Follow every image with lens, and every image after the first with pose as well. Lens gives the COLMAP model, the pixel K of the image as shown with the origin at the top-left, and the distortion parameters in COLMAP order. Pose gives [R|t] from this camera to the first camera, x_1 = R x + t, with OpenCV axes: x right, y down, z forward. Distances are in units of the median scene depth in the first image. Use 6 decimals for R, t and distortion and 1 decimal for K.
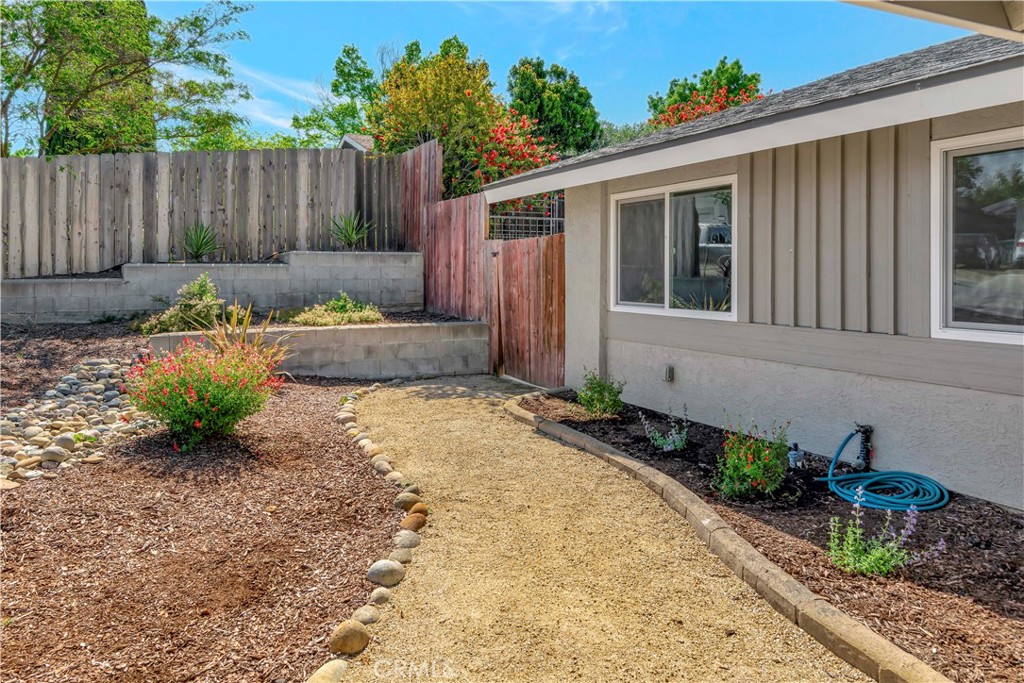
lens RADIAL K [[723.0, 0, 512.0], [0, 723.0, 341.5], [0, 0, 1]] dist [0.000849, 0.001547]
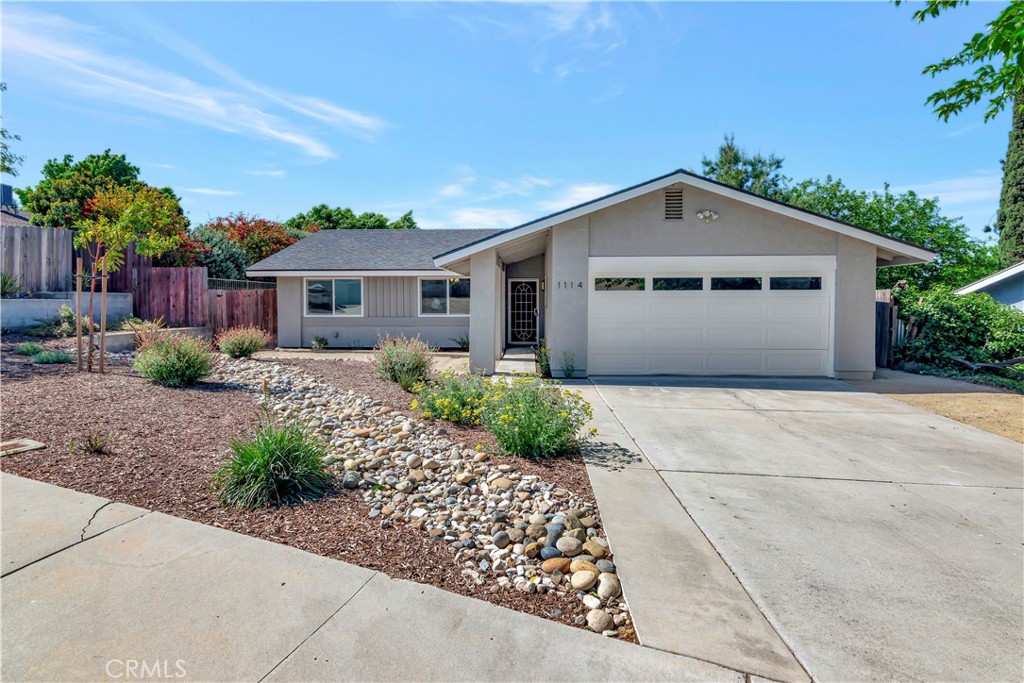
lens RADIAL K [[550.5, 0, 514.7], [0, 550.5, 318.4], [0, 0, 1]] dist [0.001403, 0.000487]
pose [[0.487212, -0.022946, 0.872982, -0.980222], [0.087637, 0.995893, -0.022734, 0.062257], [-0.868875, 0.087582, 0.487222, -0.568726]]
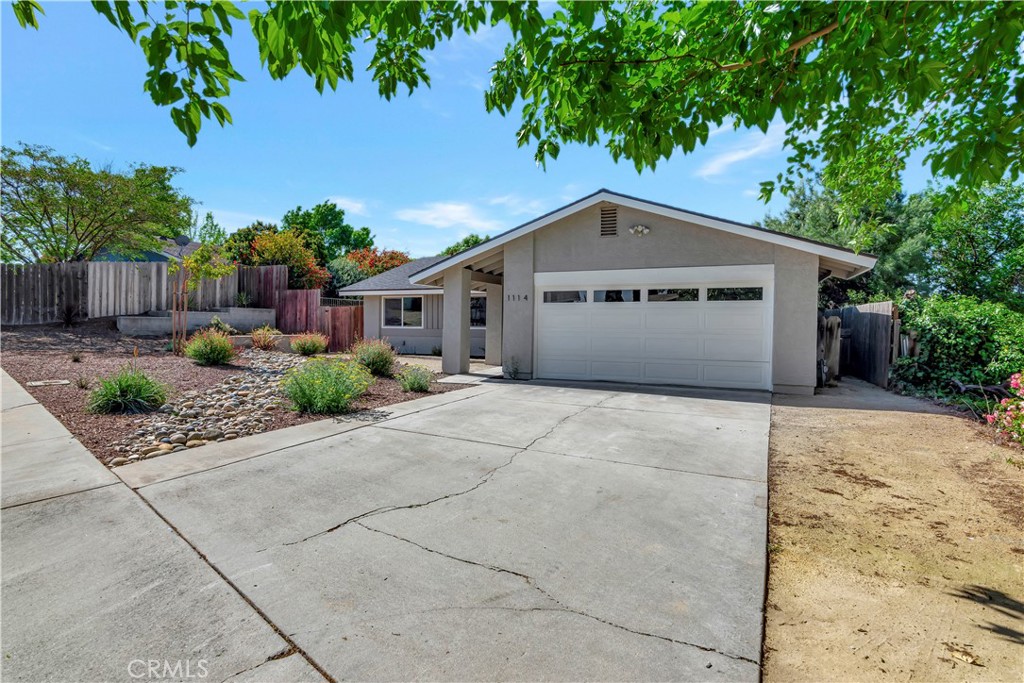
lens RADIAL K [[550.1, 0, 512.0], [0, 550.1, 341.5], [0, 0, 1]] dist [0.001397, -0.000011]
pose [[0.774887, -0.008858, 0.632038, -0.774014], [0.052887, 0.997304, -0.050864, 0.139794], [-0.629884, 0.072840, 0.773266, -1.068557]]
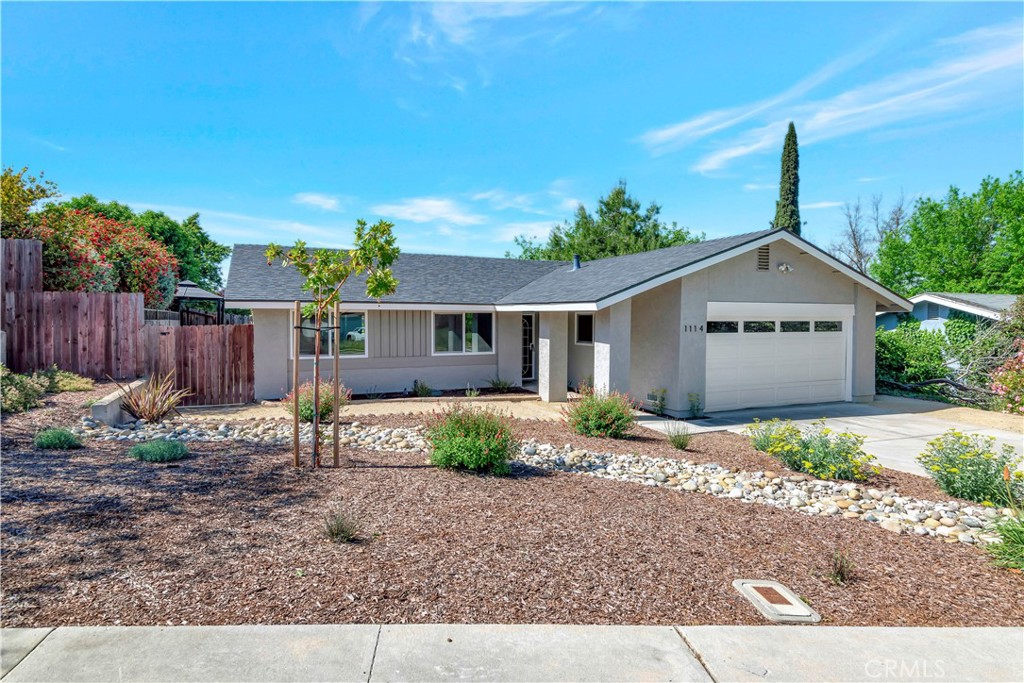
lens RADIAL K [[562.9, 0, 511.7], [0, 562.9, 323.6], [0, 0, 1]] dist [0.017010, 0.000084]
pose [[0.034877, -0.002673, 0.999388, -1.148924], [0.098020, 0.995184, -0.000759, -0.060980], [-0.994573, 0.097987, 0.034971, 0.173145]]
